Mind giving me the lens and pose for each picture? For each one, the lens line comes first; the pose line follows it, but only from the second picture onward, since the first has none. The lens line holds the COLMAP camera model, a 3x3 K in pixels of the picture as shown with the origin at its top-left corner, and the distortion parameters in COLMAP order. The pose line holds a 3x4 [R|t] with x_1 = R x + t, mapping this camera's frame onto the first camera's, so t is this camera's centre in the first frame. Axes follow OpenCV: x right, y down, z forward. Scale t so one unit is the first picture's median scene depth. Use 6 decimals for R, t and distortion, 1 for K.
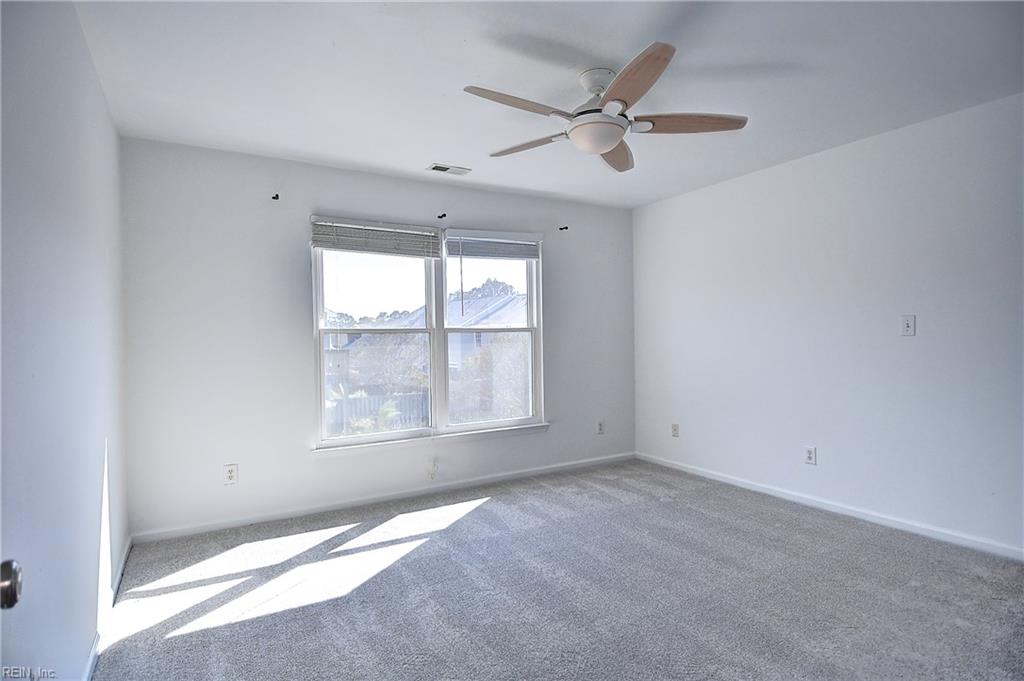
lens RADIAL K [[530.0, 0, 512.3], [0, 530.0, 339.1], [0, 0, 1]] dist [0.018999, -0.001890]
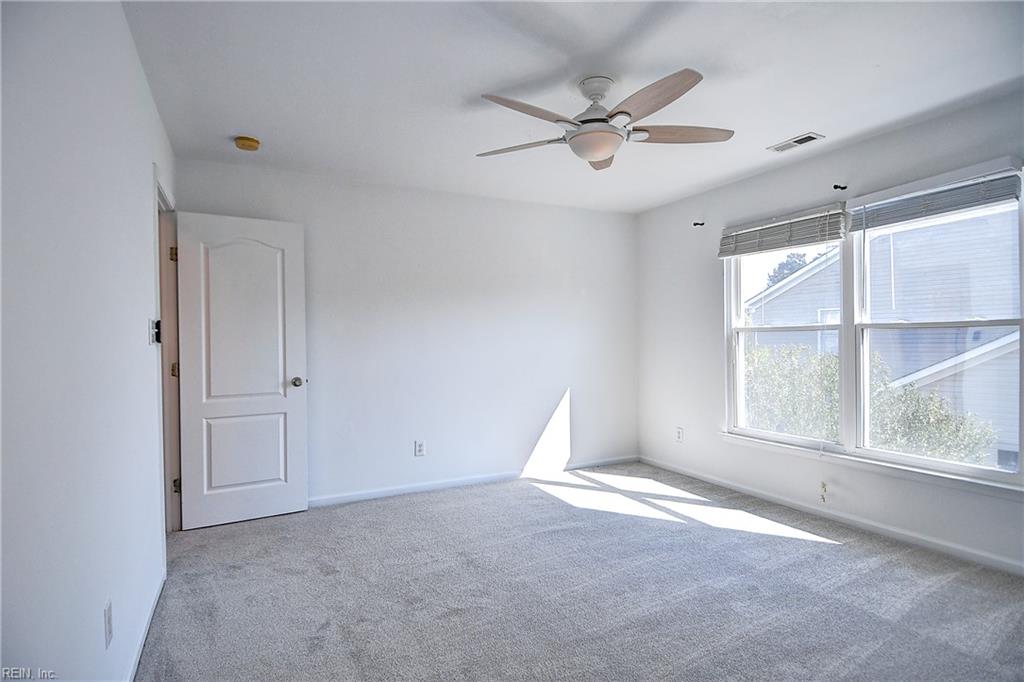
lens RADIAL K [[530.0, 0, 514.0], [0, 530.0, 341.5], [0, 0, 1]] dist [0.018999, -0.001890]
pose [[-0.049229, 0.016751, -0.998647, 0.832168], [0.006905, 0.999841, 0.016431, -0.012901], [0.998764, -0.006087, -0.049337, 0.622543]]
